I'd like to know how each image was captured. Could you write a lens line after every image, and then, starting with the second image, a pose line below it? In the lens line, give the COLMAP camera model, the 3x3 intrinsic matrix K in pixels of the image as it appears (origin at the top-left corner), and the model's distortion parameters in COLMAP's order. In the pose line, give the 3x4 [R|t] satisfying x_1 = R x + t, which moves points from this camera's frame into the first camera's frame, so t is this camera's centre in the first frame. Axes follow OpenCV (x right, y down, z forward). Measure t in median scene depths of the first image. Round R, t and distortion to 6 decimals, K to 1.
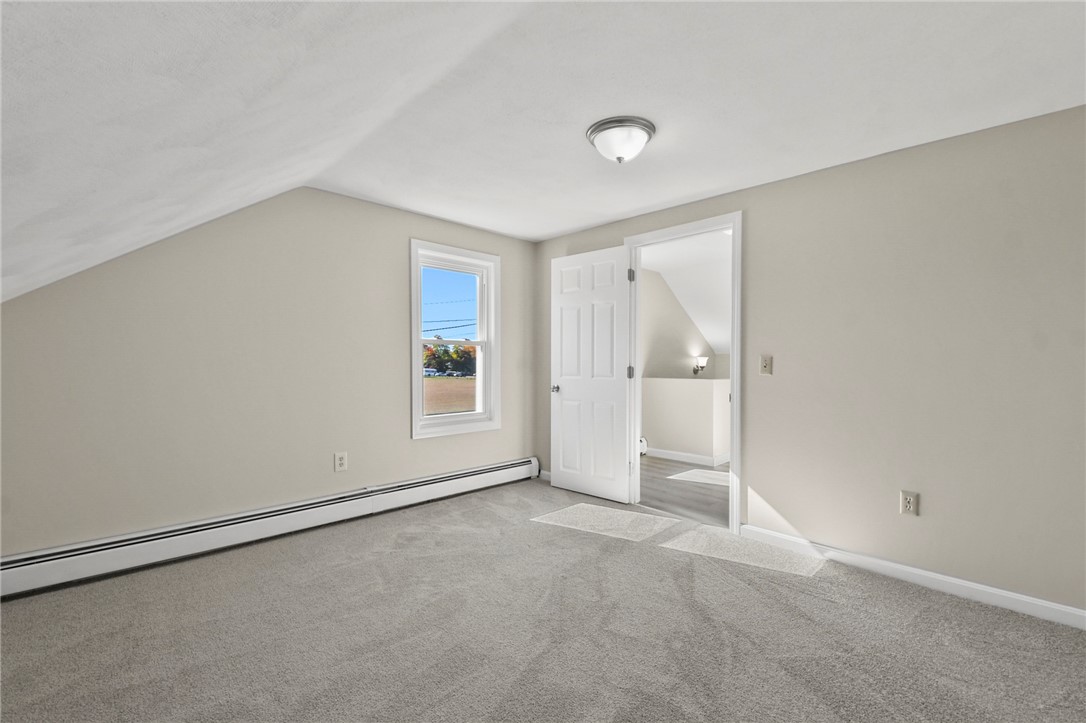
lens RADIAL K [[474.1, 0, 539.4], [0, 474.1, 356.7], [0, 0, 1]] dist [0.037129, -0.024513]
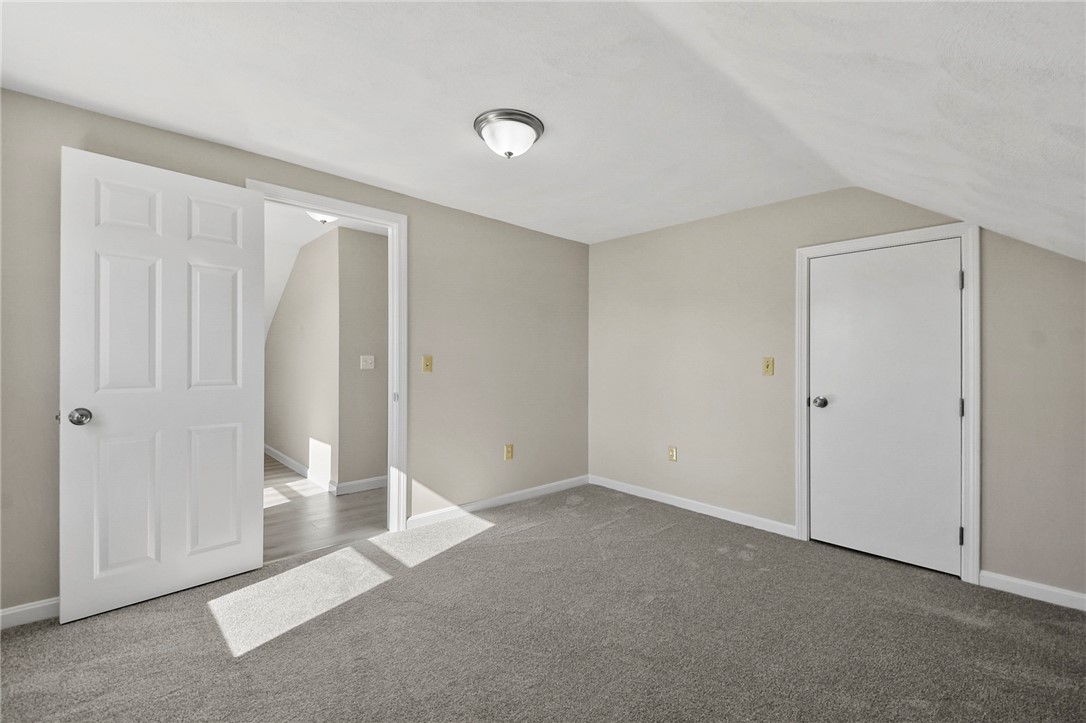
lens RADIAL K [[474.1, 0, 539.4], [0, 474.1, 356.7], [0, 0, 1]] dist [0.037129, -0.024513]
pose [[0.011994, 0.002228, 0.999926, -0.572470], [-0.012736, 0.999917, -0.002075, 0.000061], [-0.999847, -0.012711, 0.012022, 0.672017]]
